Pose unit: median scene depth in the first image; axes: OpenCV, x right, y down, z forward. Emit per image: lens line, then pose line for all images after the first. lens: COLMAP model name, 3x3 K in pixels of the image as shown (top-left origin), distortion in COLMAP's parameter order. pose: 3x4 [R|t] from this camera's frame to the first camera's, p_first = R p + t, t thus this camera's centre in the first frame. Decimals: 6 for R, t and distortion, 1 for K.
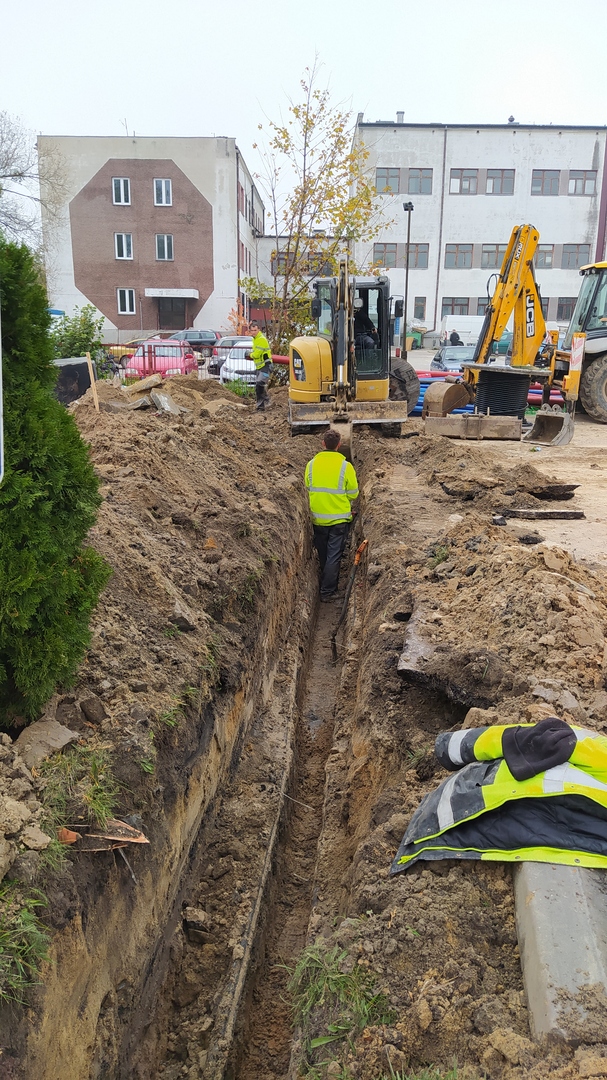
lens RADIAL K [[802.5, 0, 303.5], [0, 802.5, 540.0], [0, 0, 1]] dist [0.098254, -0.146083]
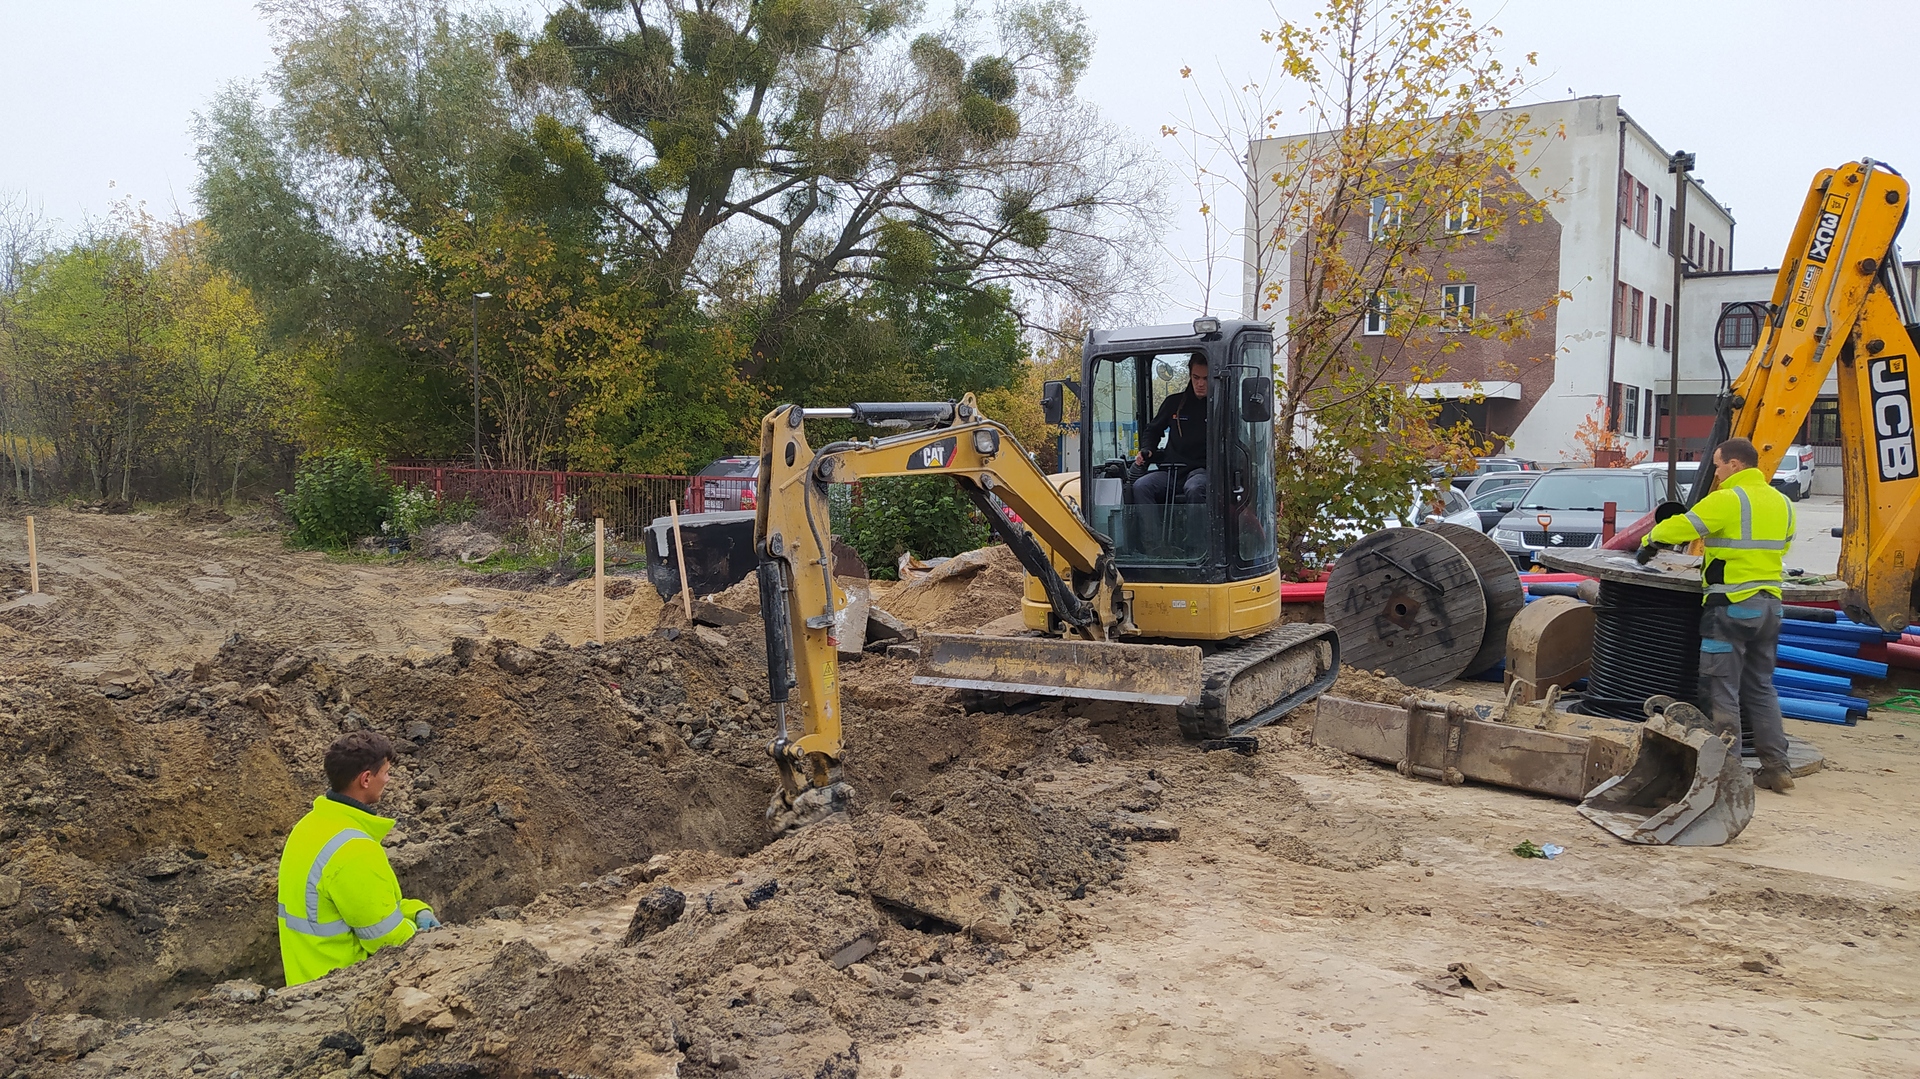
lens RADIAL K [[1426.7, 0, 955.3], [0, 1426.7, 532.4], [0, 0, 1]] dist [0.098254, -0.146083]
pose [[0.822897, 0.031048, -0.567342, 0.301774], [-0.145338, 0.976790, -0.157349, -0.082013], [0.549288, 0.211938, 0.808310, 0.322549]]
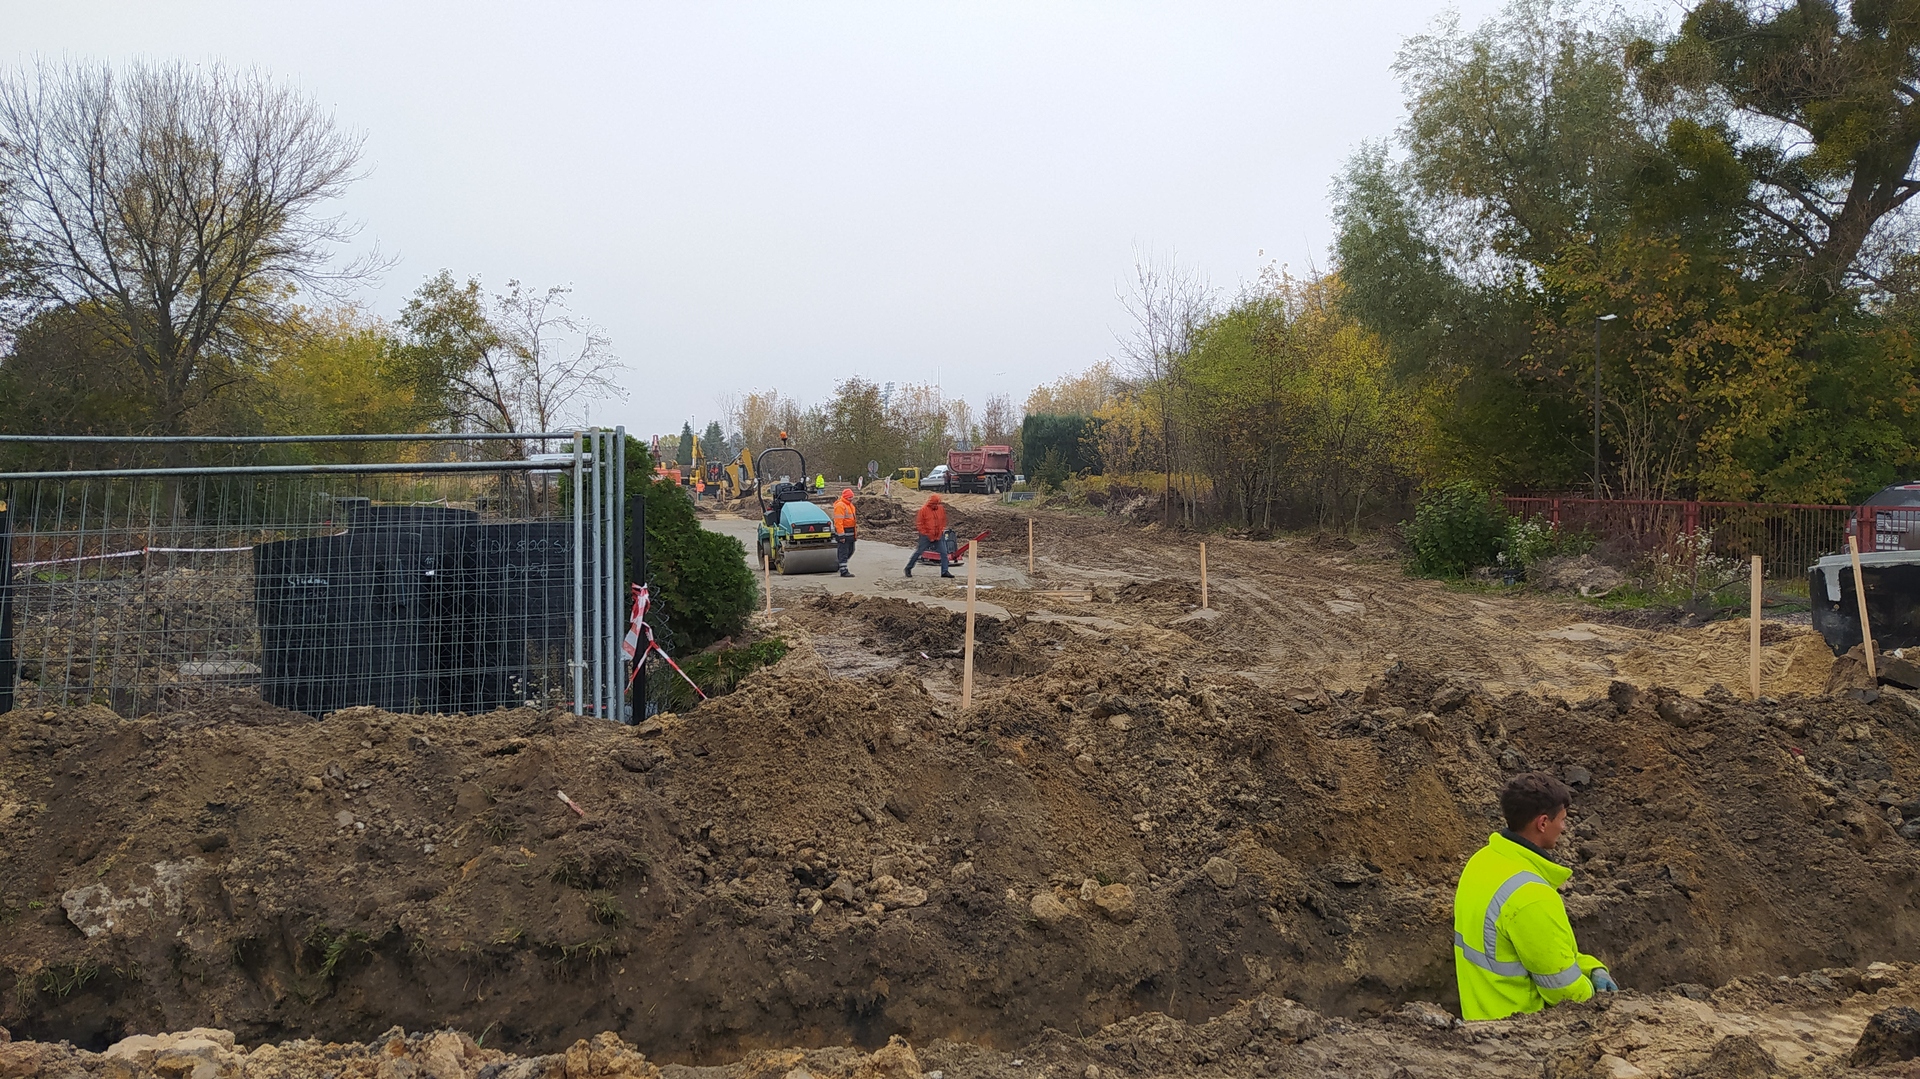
lens RADIAL K [[1426.7, 0, 955.3], [0, 1426.7, 532.4], [0, 0, 1]] dist [0.098254, -0.146083]
pose [[0.230837, 0.024752, -0.972678, 0.282269], [-0.235869, 0.971282, -0.031261, -0.081290], [0.943970, 0.236641, 0.230046, 0.307517]]
